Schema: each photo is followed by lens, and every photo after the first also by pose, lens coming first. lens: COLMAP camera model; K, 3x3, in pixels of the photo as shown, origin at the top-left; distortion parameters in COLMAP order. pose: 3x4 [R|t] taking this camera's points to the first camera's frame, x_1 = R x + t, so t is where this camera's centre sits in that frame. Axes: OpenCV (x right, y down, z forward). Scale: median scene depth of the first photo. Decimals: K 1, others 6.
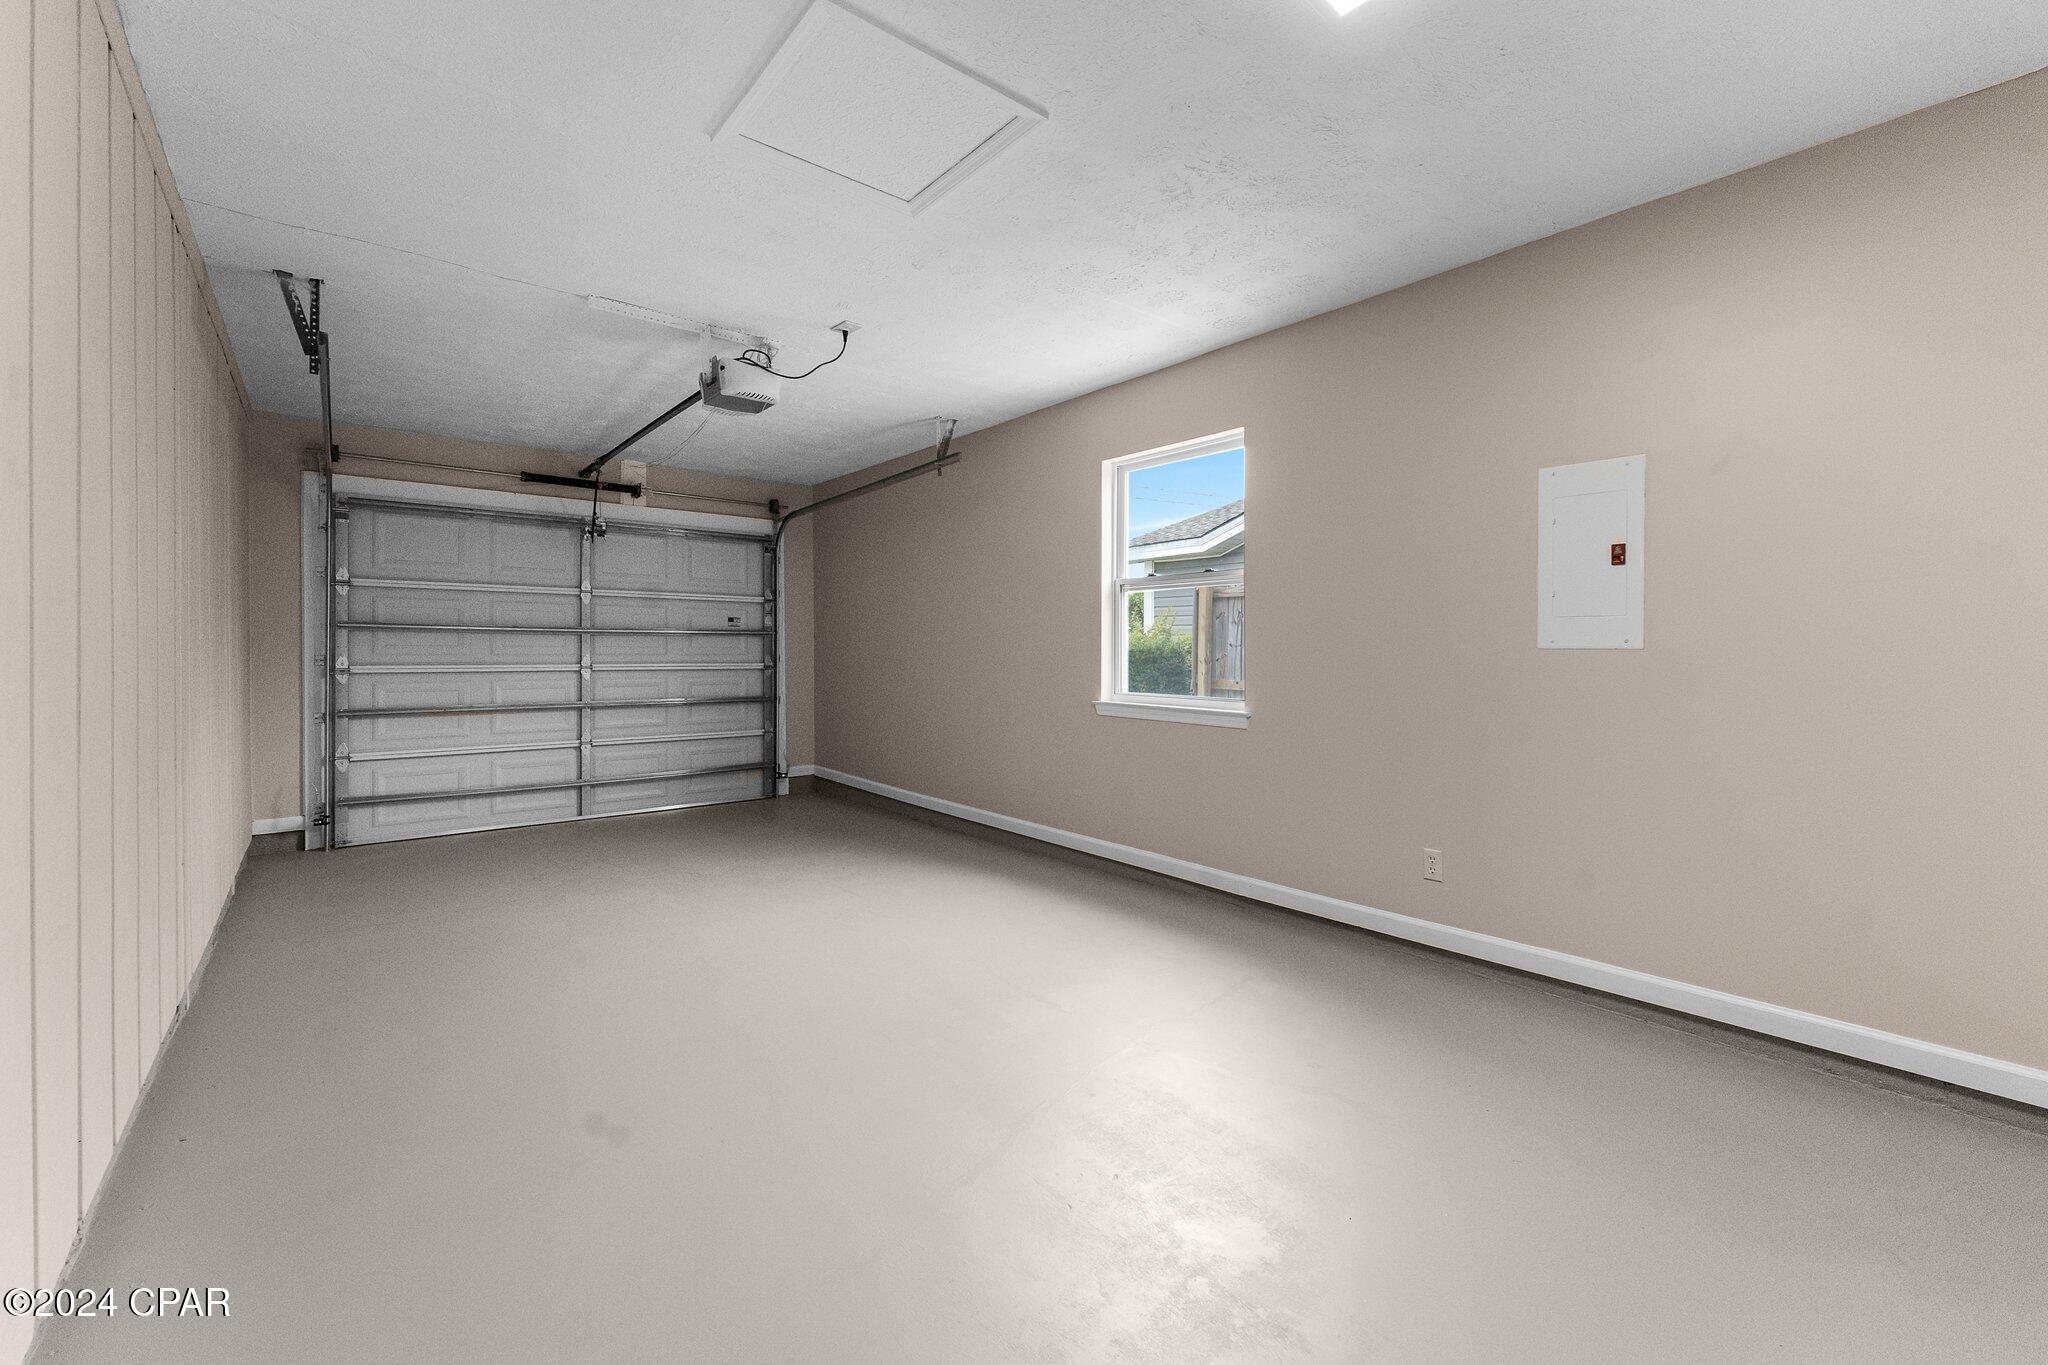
lens RADIAL K [[852.8, 0, 991.6], [0, 852.8, 634.6], [0, 0, 1]] dist [0.000657, -0.000034]
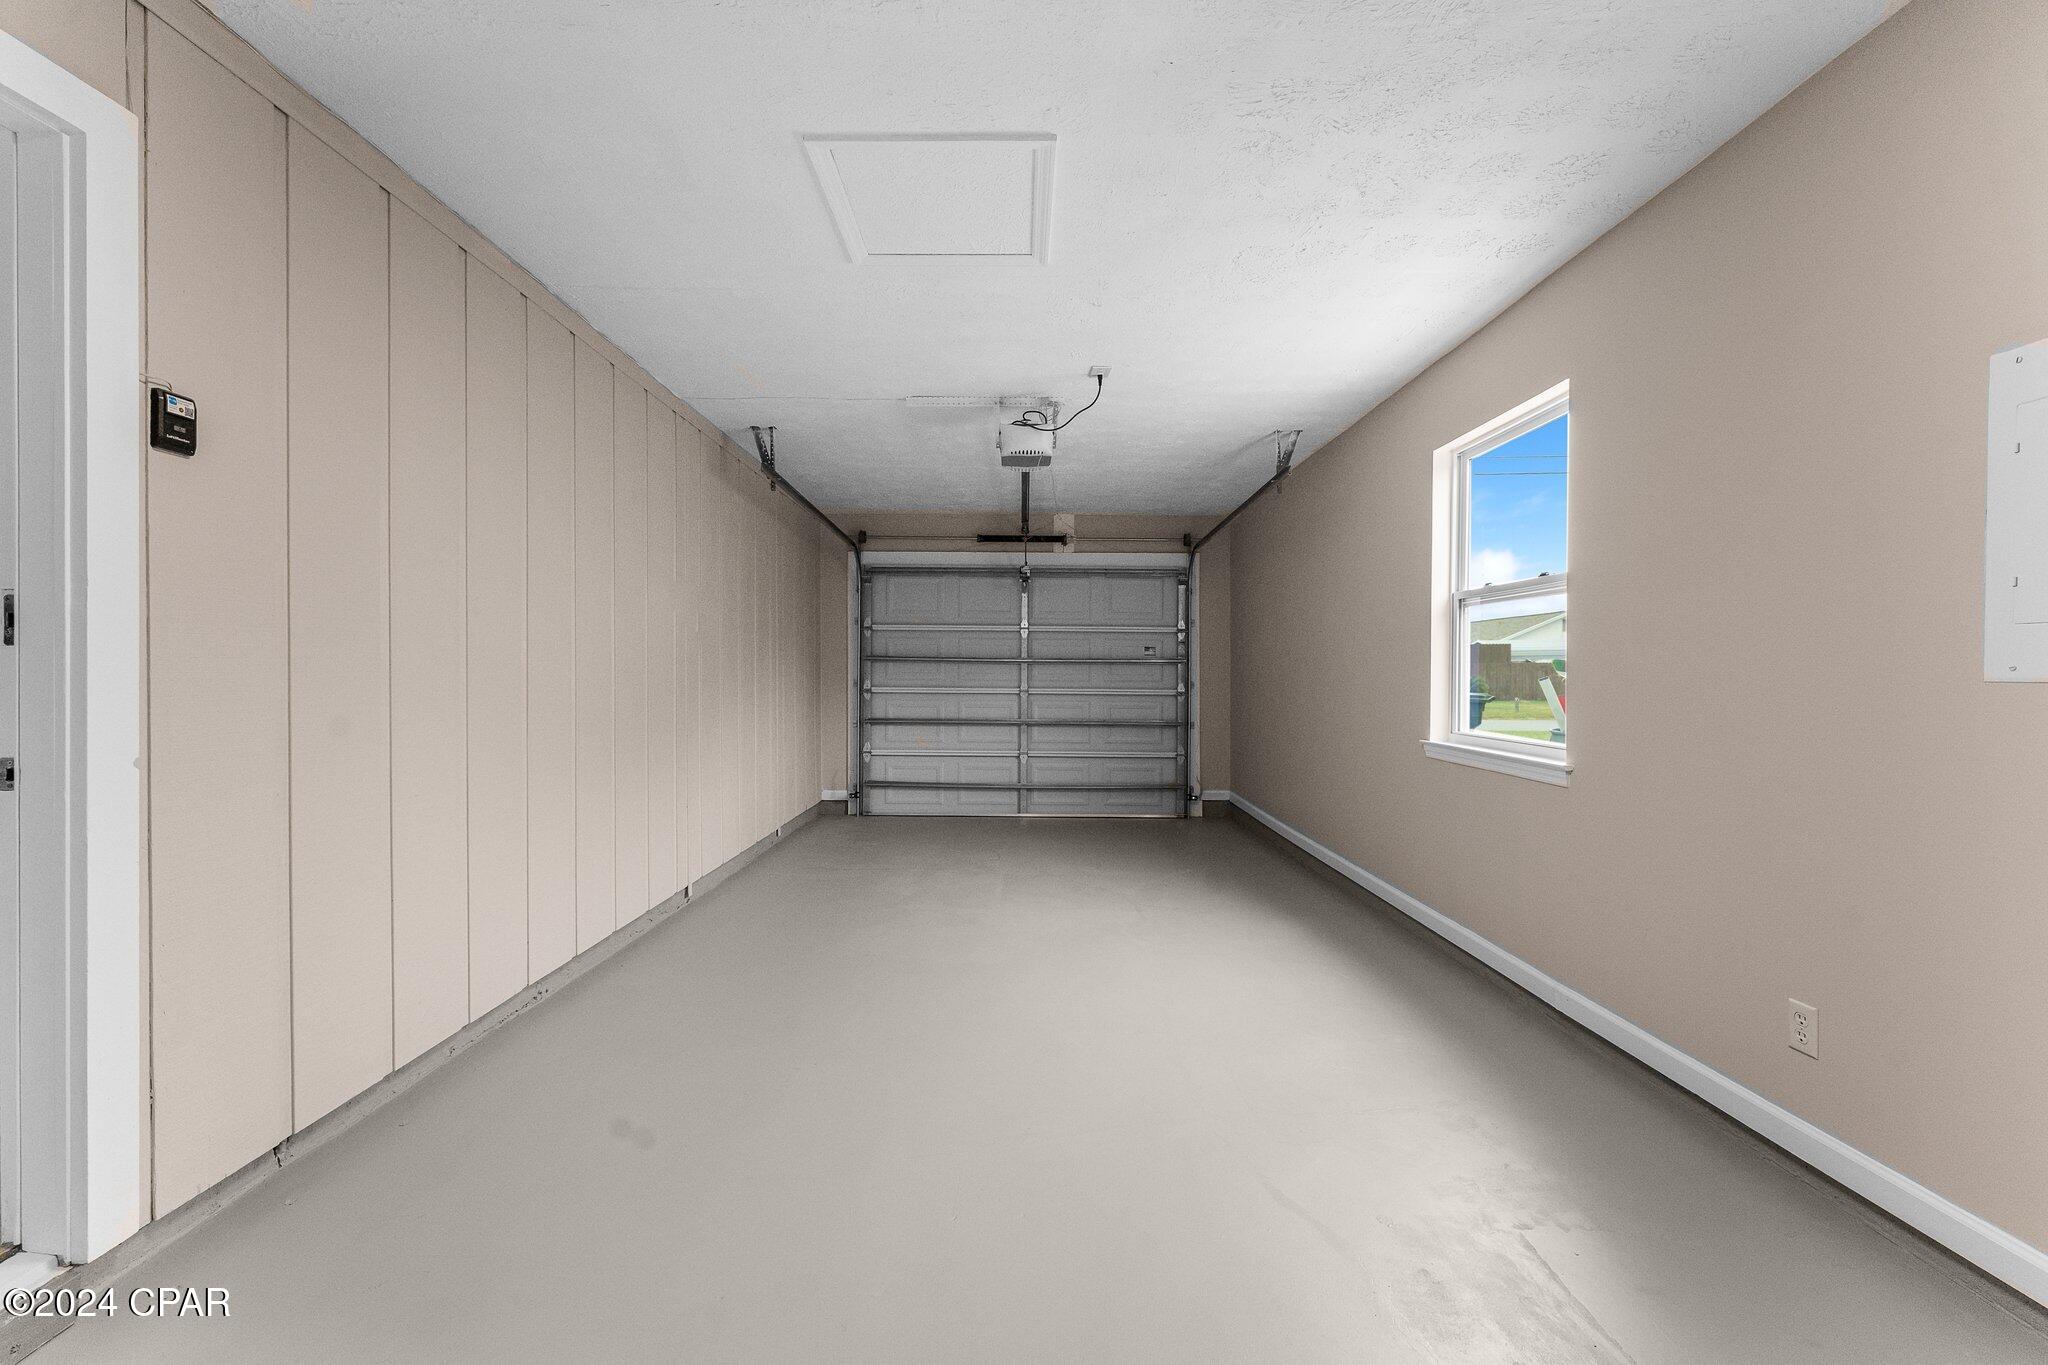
lens RADIAL K [[830.6, 0, 1020.2], [0, 830.6, 666.0], [0, 0, 1]] dist [0.000741, 0.000073]
pose [[0.763350, -0.003843, -0.645974, 0.297905], [0.006763, 0.999975, 0.002043, 0.000747], [0.645950, -0.005928, 0.763357, 0.107141]]
